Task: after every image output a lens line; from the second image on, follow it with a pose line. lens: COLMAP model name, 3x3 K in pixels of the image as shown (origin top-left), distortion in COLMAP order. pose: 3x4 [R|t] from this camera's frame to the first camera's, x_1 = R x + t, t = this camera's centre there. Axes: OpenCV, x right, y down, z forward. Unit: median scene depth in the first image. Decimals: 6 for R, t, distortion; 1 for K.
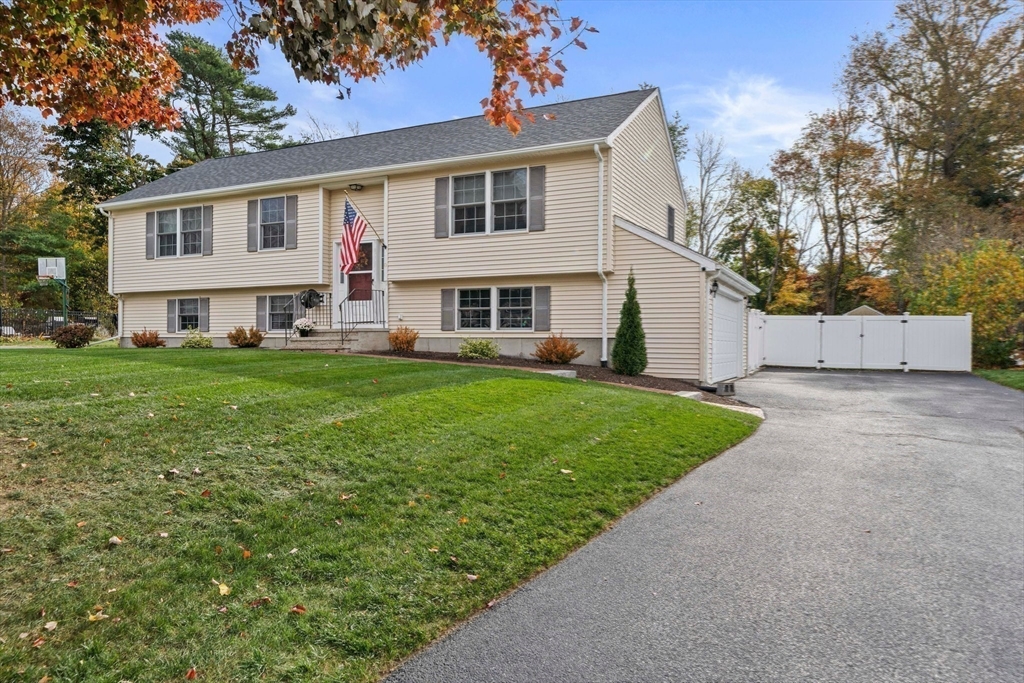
lens RADIAL K [[675.3, 0, 520.8], [0, 675.3, 342.0], [0, 0, 1]] dist [0.000822, -0.001188]
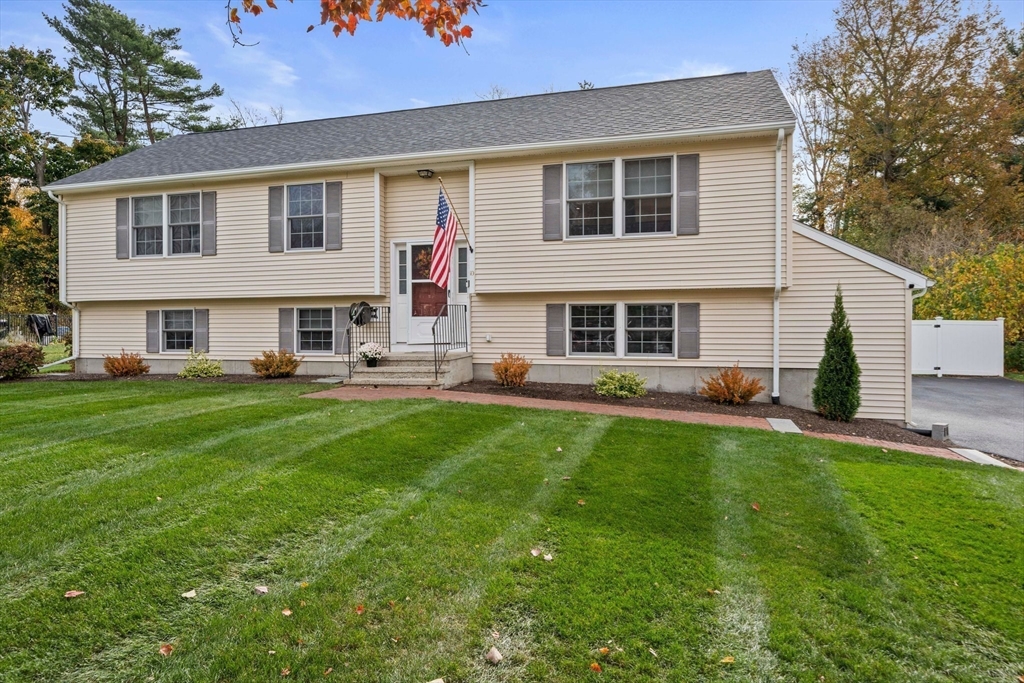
lens RADIAL K [[625.8, 0, 517.4], [0, 625.8, 327.2], [0, 0, 1]] dist [-0.001239, 0.002377]
pose [[0.986772, -0.008955, 0.161869, -0.247576], [0.008268, 0.999954, 0.004916, -0.049826], [-0.161906, -0.003513, 0.986800, 0.246618]]
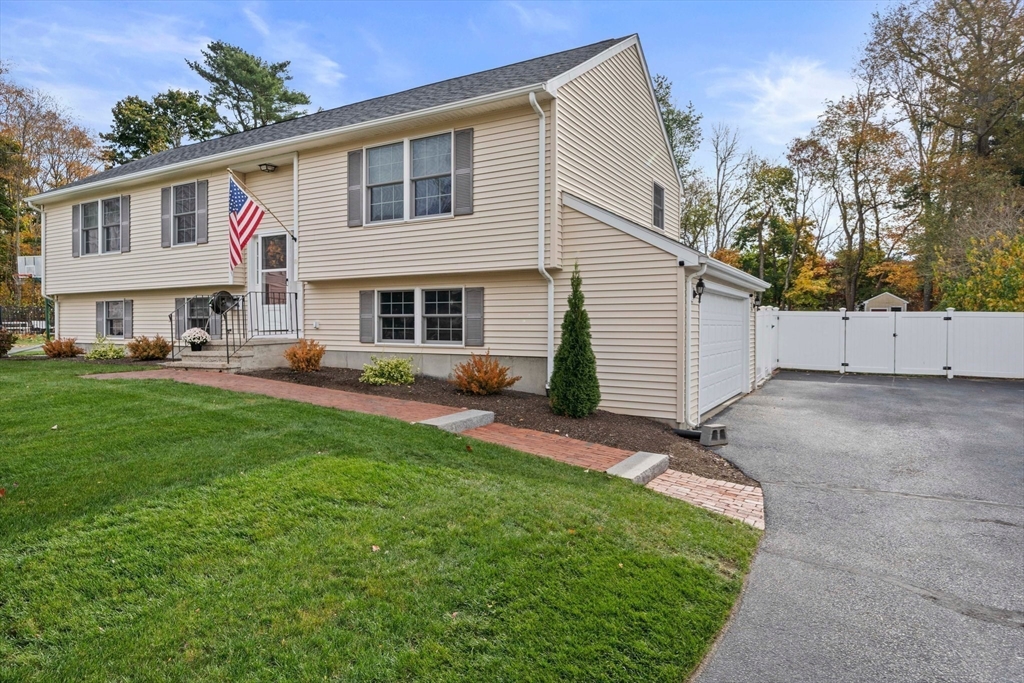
lens RADIAL K [[598.7, 0, 517.0], [0, 598.7, 324.2], [0, 0, 1]] dist [0.002726, -0.004102]
pose [[0.997387, -0.005034, -0.072073, 0.109077], [0.005176, 0.999985, 0.001783, -0.035476], [0.072063, -0.002151, 0.997398, 0.276125]]
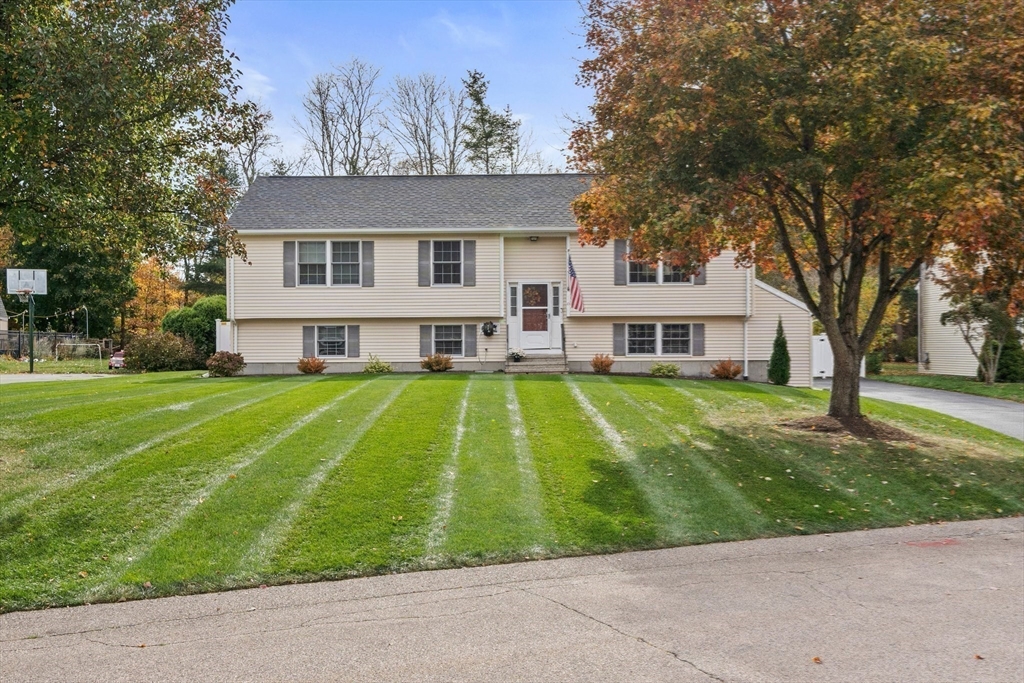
lens RADIAL K [[954.5, 0, 506.9], [0, 954.5, 336.6], [0, 0, 1]] dist [0.003261, 0.000000]
pose [[0.902526, -0.004919, 0.430606, -0.990811], [0.009654, 0.999915, -0.008813, -0.035582], [-0.430526, 0.012111, 0.902497, -0.512236]]
